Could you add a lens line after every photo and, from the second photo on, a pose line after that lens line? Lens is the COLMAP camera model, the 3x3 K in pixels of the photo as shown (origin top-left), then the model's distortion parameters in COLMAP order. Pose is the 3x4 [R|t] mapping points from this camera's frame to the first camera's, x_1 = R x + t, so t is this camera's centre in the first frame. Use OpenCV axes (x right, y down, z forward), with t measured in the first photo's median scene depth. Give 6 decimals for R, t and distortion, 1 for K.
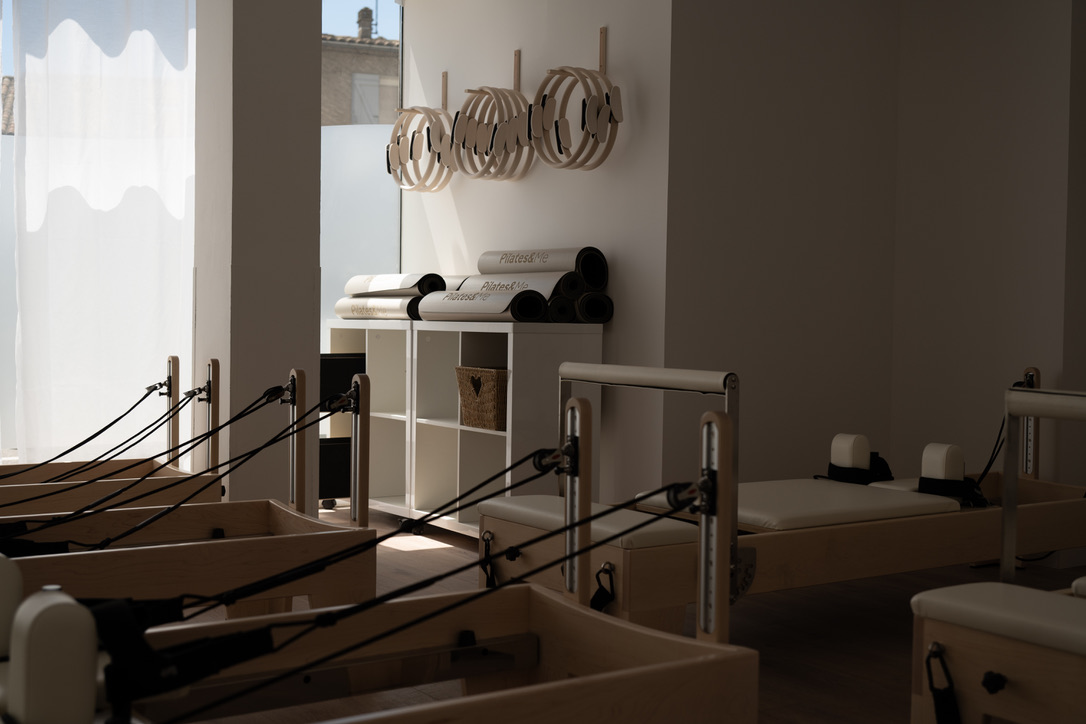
lens RADIAL K [[1394.0, 0, 543.0], [0, 1394.0, 362.0], [0, 0, 1]] dist [0.002417, -0.014372]
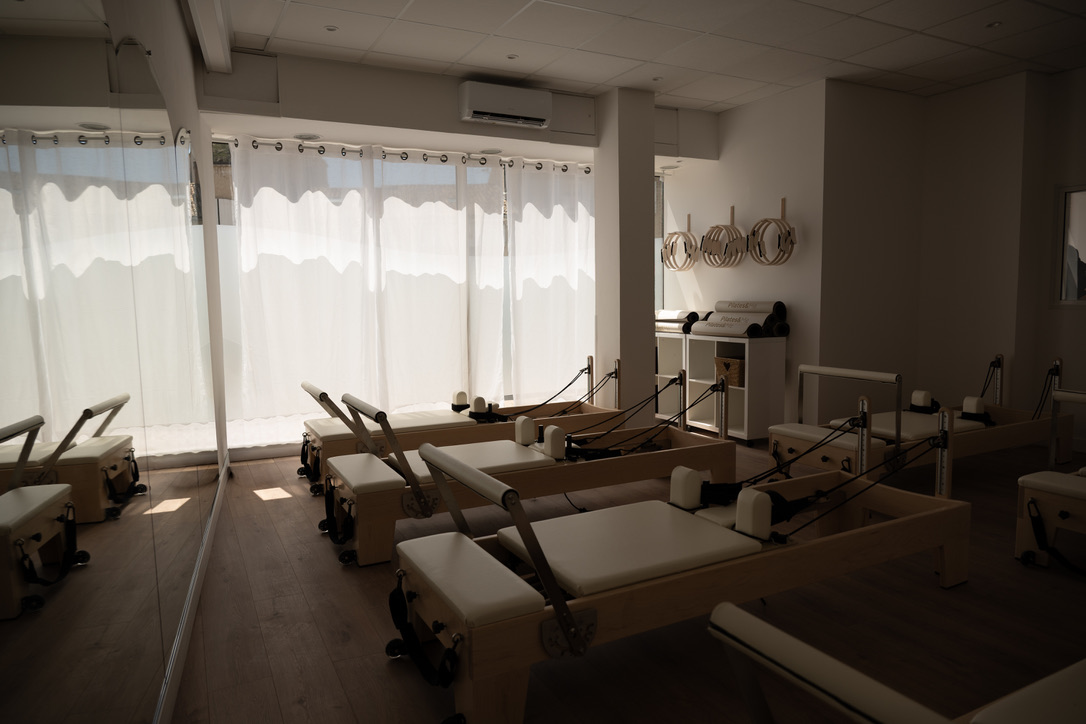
lens RADIAL K [[720.9, 0, 543.0], [0, 720.9, 362.0], [0, 0, 1]] dist [-0.003268, 0.000413]
pose [[0.992264, -0.017760, -0.122868, -0.196952], [0.024909, 0.998070, 0.056892, -0.062009], [0.121620, -0.059512, 0.990791, -0.163733]]
